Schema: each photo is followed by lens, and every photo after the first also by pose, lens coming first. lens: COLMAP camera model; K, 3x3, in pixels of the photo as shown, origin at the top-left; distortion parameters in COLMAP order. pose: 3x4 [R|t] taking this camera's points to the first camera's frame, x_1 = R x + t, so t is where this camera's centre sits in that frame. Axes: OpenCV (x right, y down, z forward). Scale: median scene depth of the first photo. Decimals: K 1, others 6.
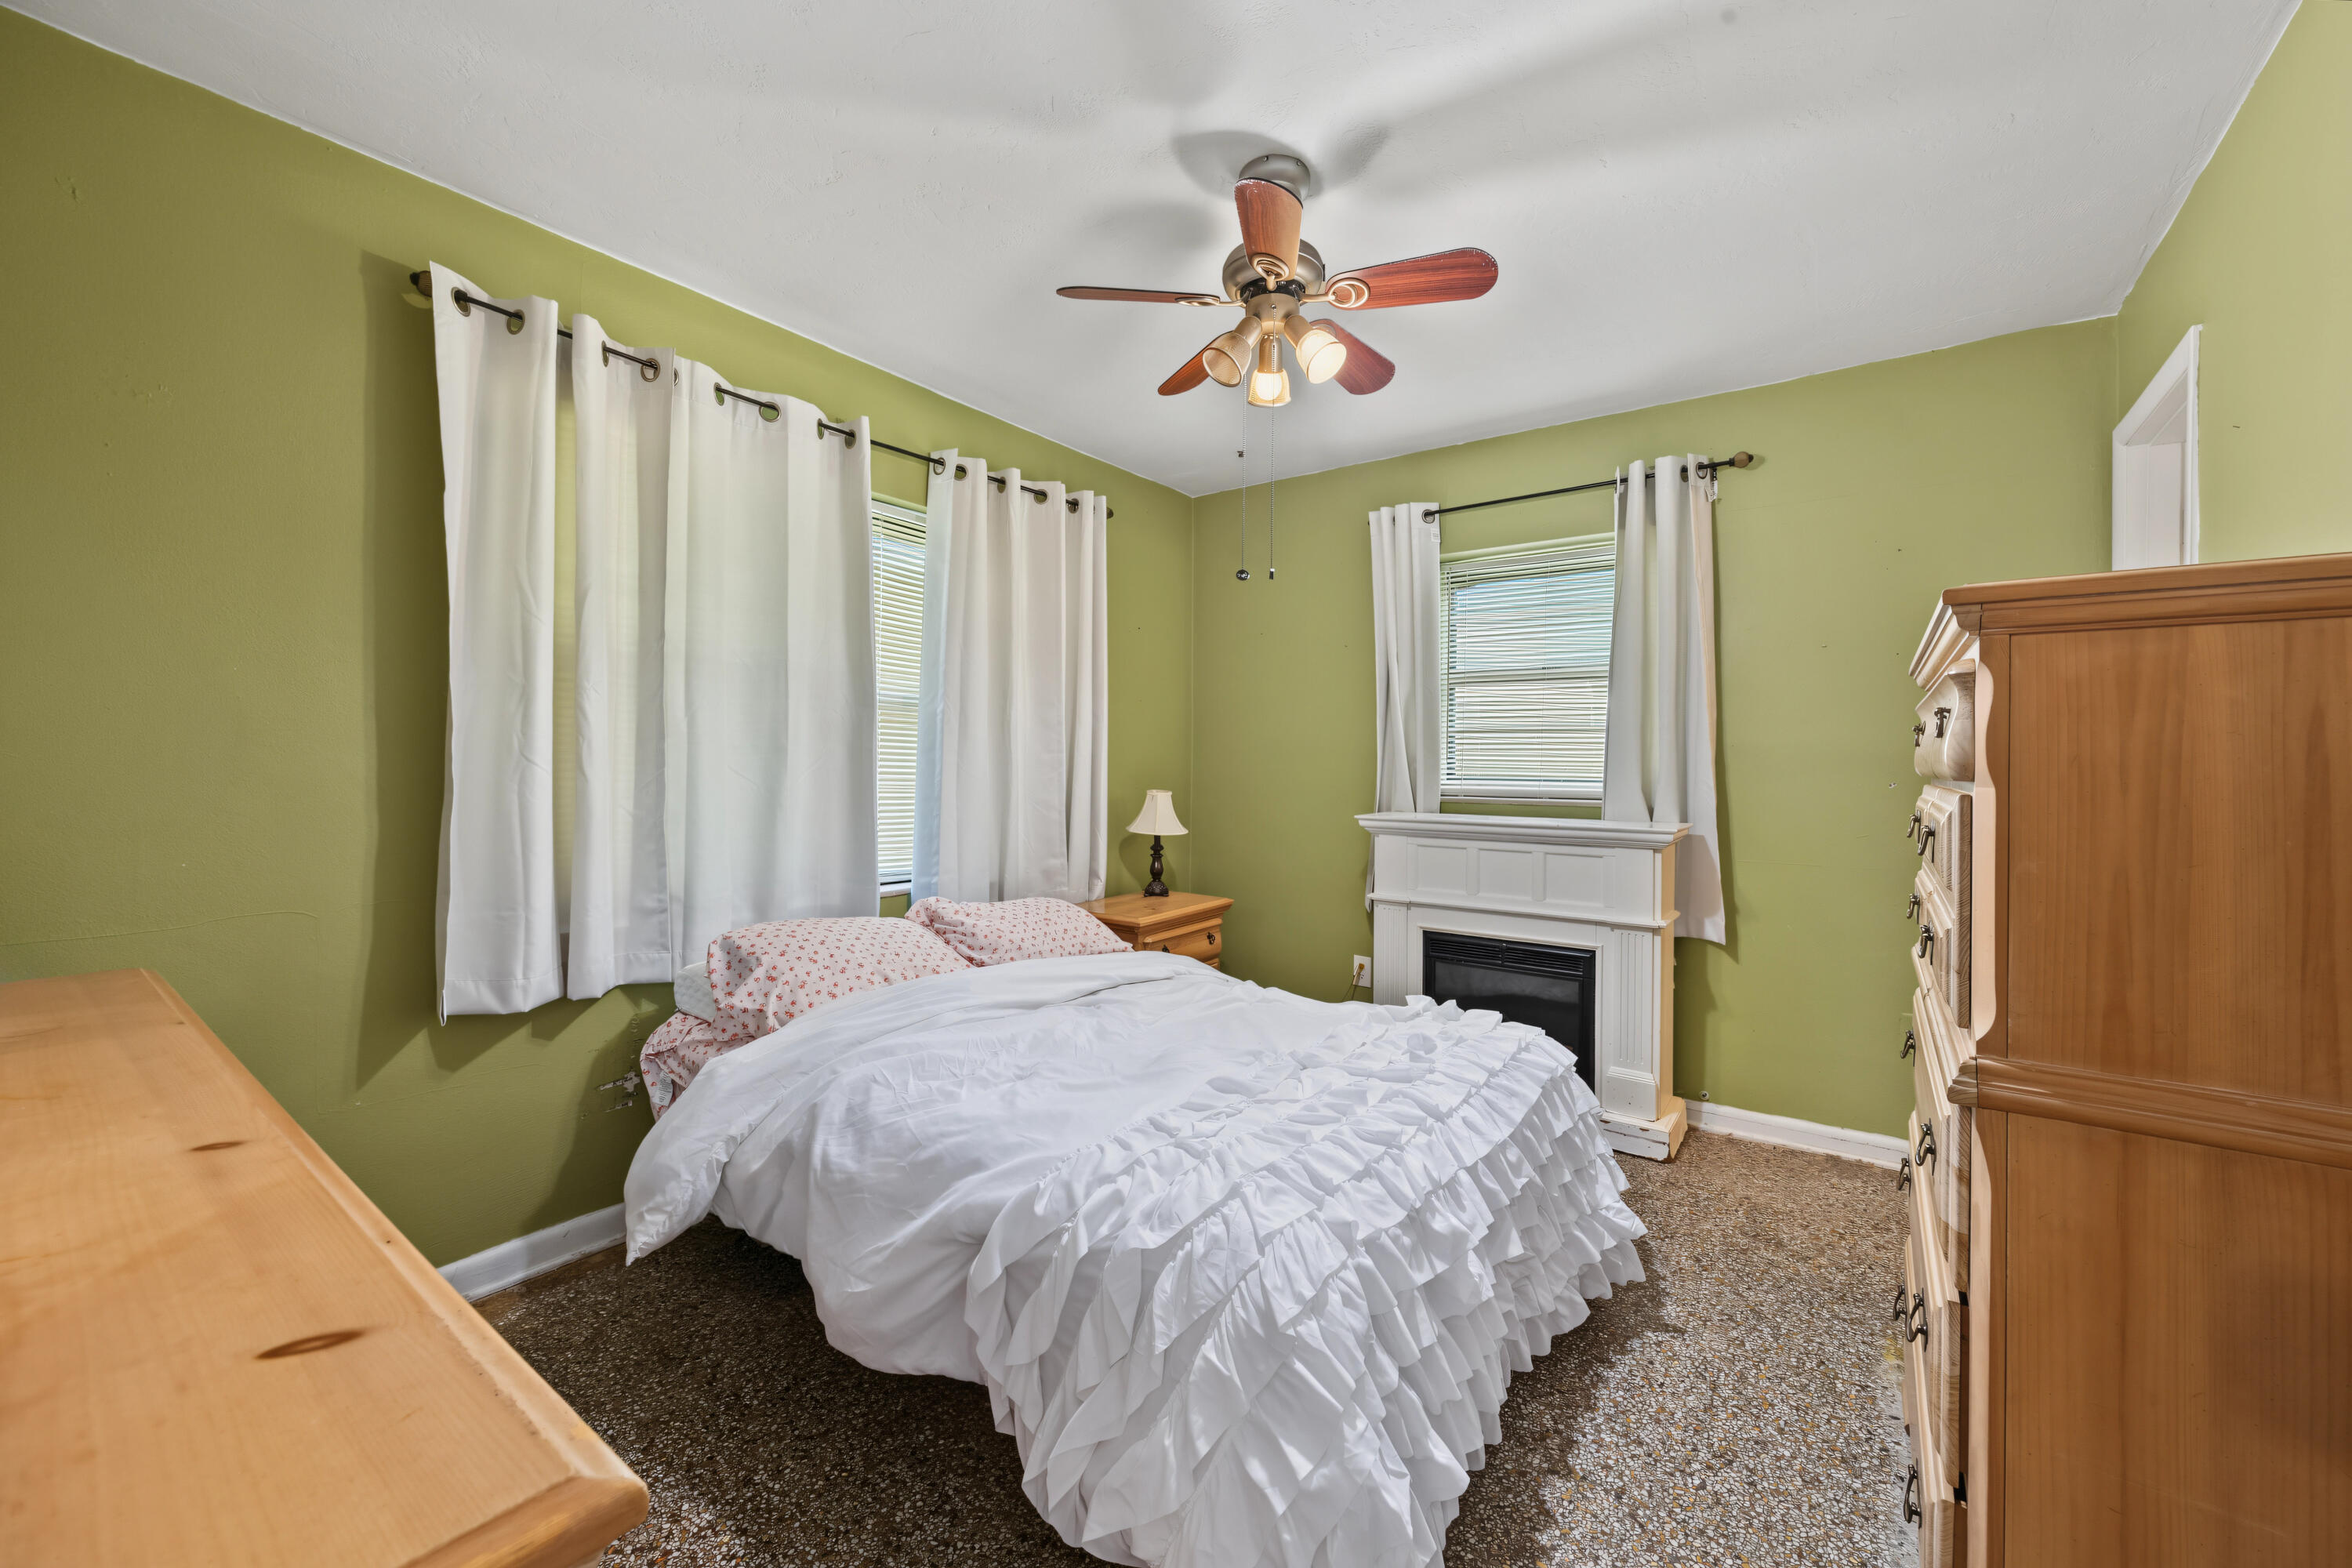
lens RADIAL K [[914.5, 0, 1186.3], [0, 914.5, 768.8], [0, 0, 1]] dist [-0.000369, -0.000218]
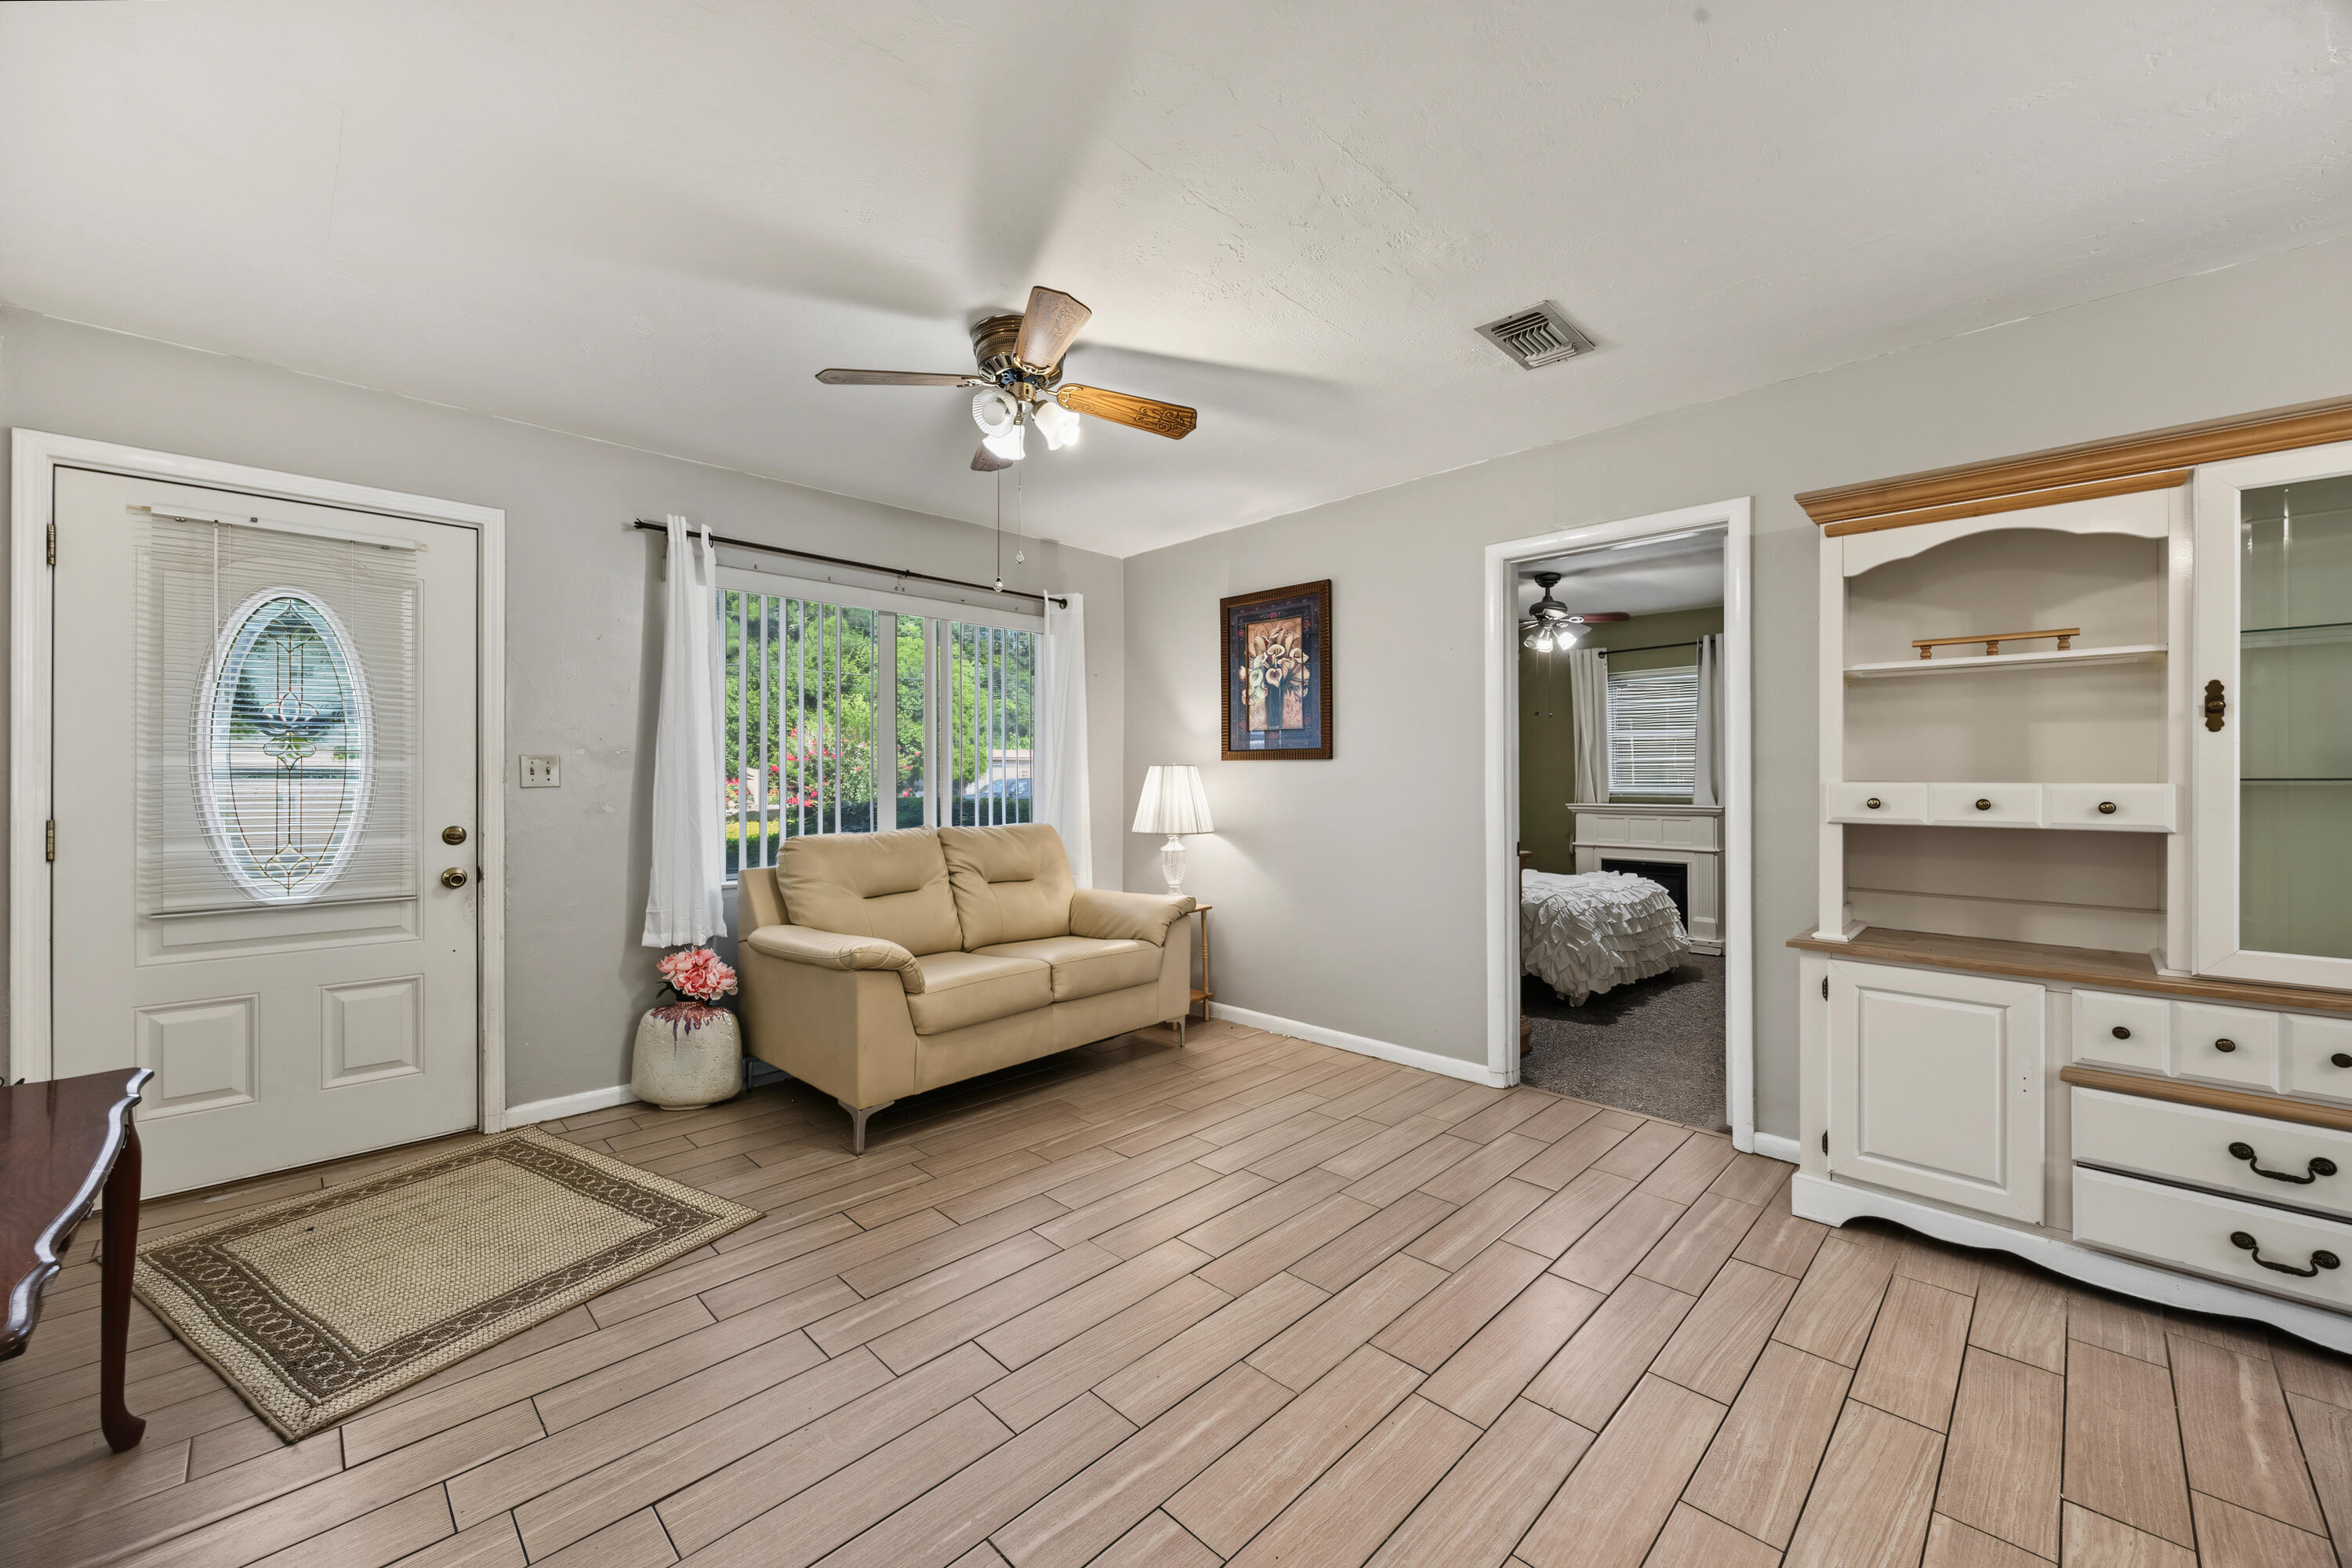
lens RADIAL K [[914.5, 0, 1186.3], [0, 914.5, 768.8], [0, 0, 1]] dist [-0.000369, -0.000218]
pose [[0.988241, -0.007741, -0.152707, -0.369229], [0.005170, 0.999838, -0.017231, 0.004545], [0.152816, 0.016239, 0.988121, -1.247322]]
